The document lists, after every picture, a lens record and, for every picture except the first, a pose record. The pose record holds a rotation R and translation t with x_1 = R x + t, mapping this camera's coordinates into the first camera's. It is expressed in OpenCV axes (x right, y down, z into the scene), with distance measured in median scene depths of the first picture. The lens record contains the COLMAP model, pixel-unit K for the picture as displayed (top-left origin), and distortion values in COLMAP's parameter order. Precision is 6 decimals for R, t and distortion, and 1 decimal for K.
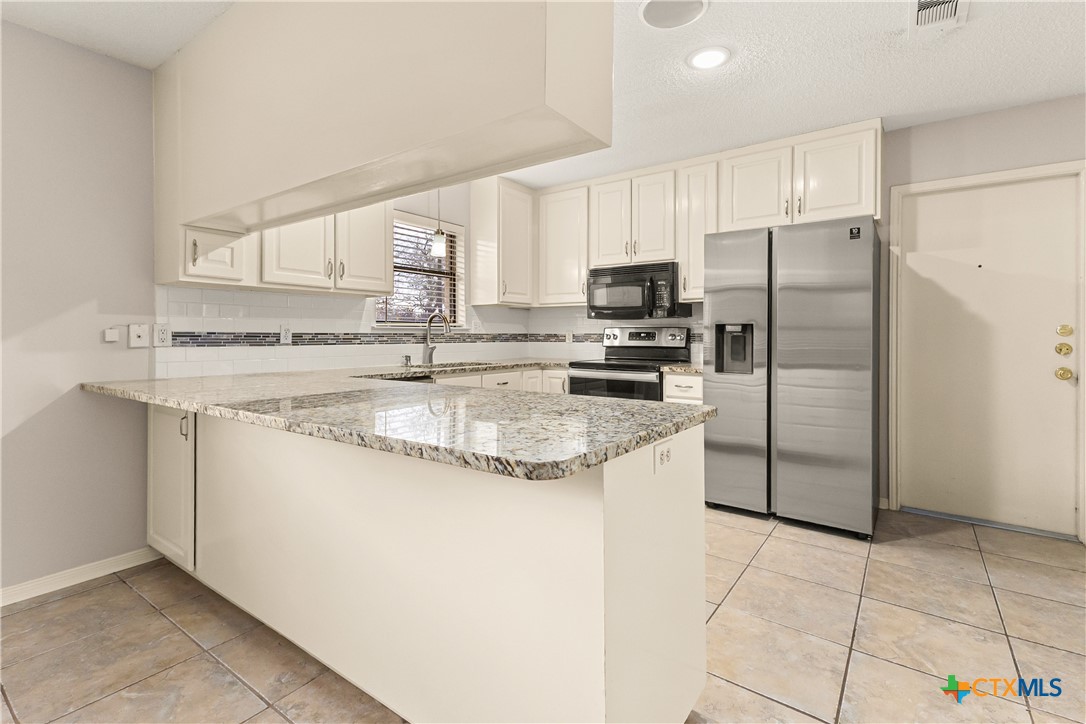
lens RADIAL K [[495.3, 0, 543.0], [0, 495.3, 362.0], [0, 0, 1]] dist [0.000839, 0.000068]
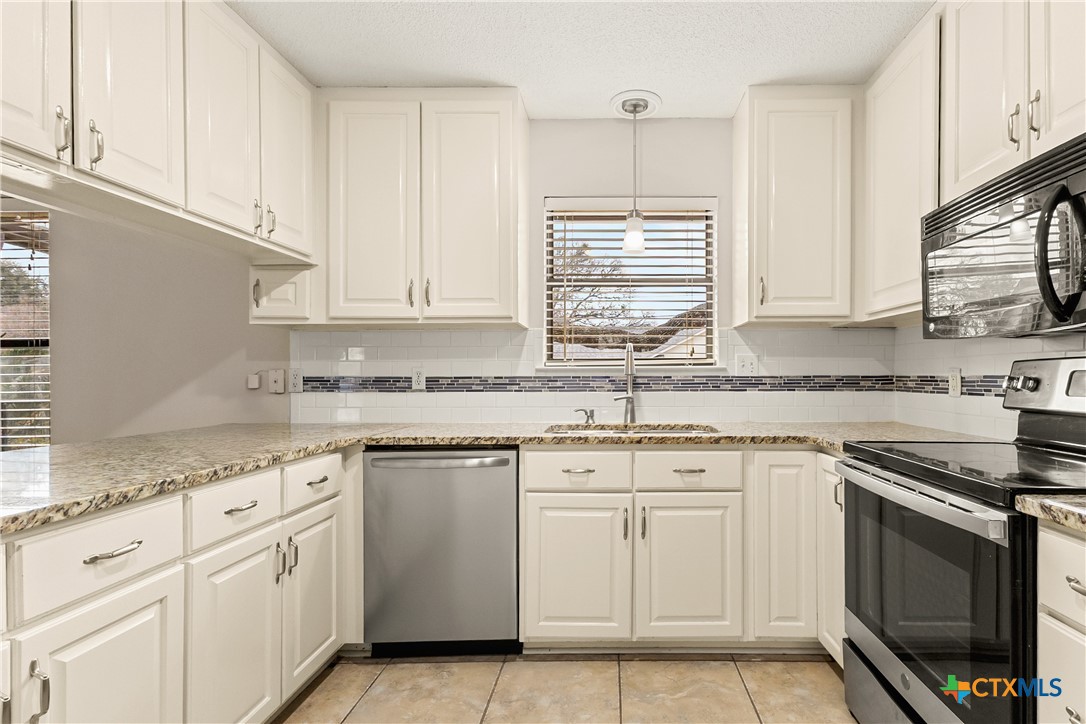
lens RADIAL K [[545.0, 0, 614.3], [0, 545.0, 373.0], [0, 0, 1]] dist [0.027093, 0.000047]
pose [[0.586442, -0.005754, -0.809970, 0.362081], [-0.040899, 0.998489, -0.036705, -0.038601], [0.808958, 0.054652, 0.585321, 0.625471]]
